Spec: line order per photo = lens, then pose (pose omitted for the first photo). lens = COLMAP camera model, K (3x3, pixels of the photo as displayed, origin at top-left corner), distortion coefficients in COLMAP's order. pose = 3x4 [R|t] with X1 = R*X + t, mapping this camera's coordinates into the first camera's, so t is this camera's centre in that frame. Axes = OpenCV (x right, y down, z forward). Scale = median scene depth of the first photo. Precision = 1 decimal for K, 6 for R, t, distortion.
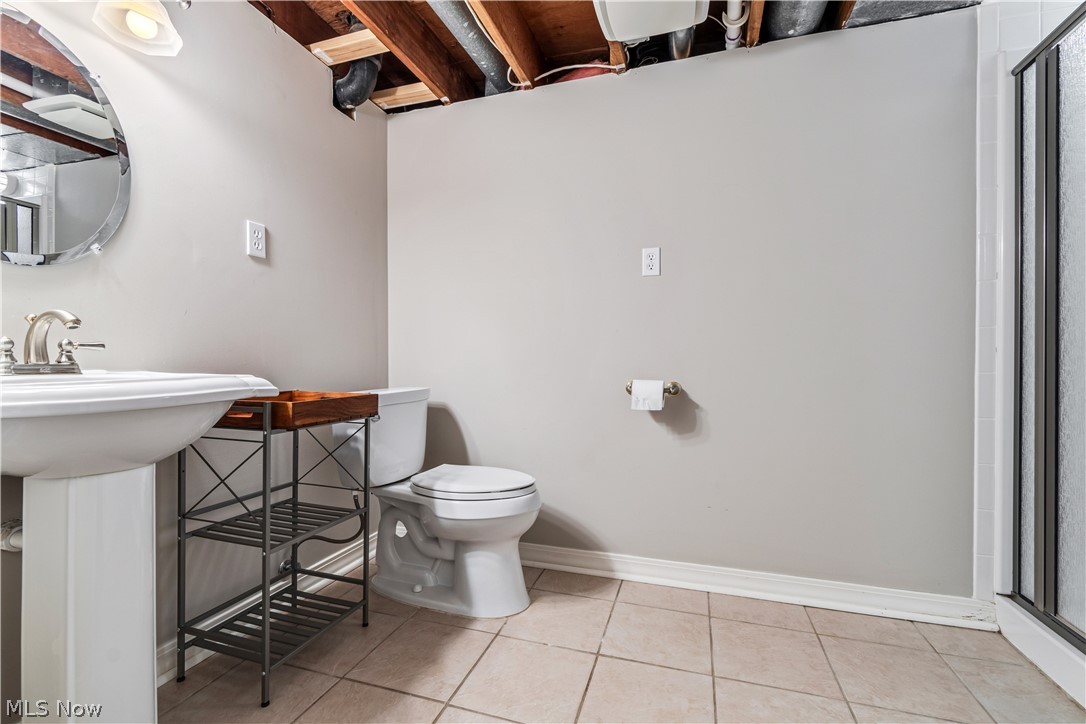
lens RADIAL K [[479.8, 0, 545.7], [0, 479.8, 364.0], [0, 0, 1]] dist [0.004054, -0.001963]
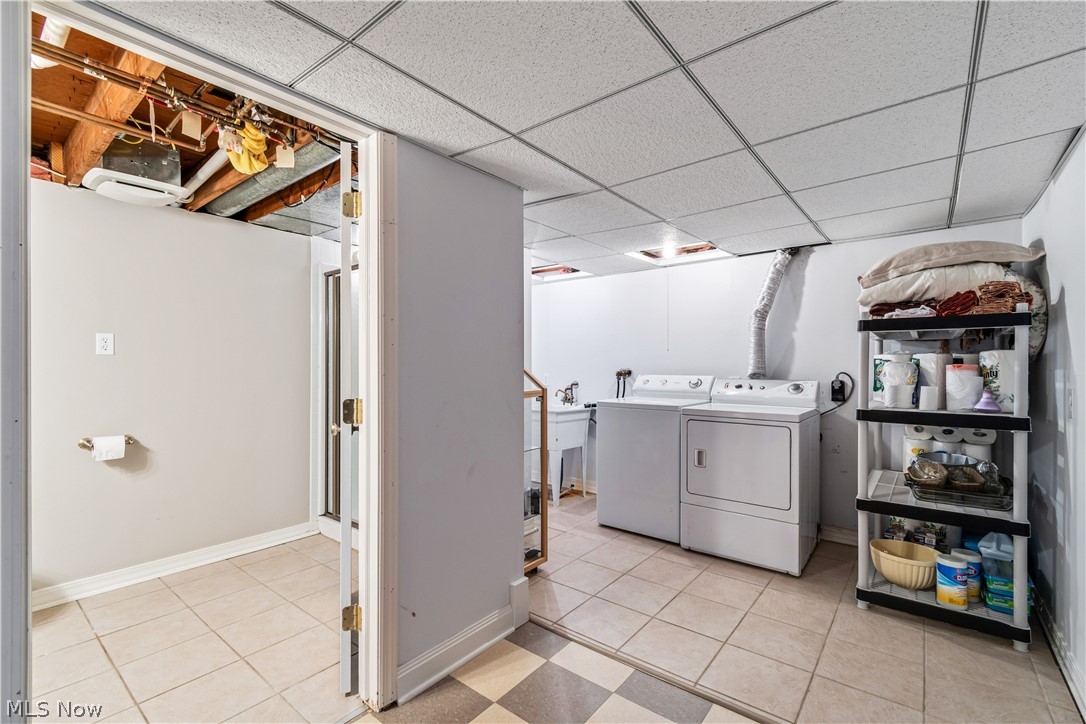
lens RADIAL K [[479.8, 0, 540.4], [0, 479.8, 365.7], [0, 0, 1]] dist [0.004054, -0.001963]
pose [[0.367360, -0.002852, 0.930074, -0.626442], [0.000510, 0.999996, 0.002865, -0.177773], [-0.930079, -0.000579, 0.367360, -0.640452]]
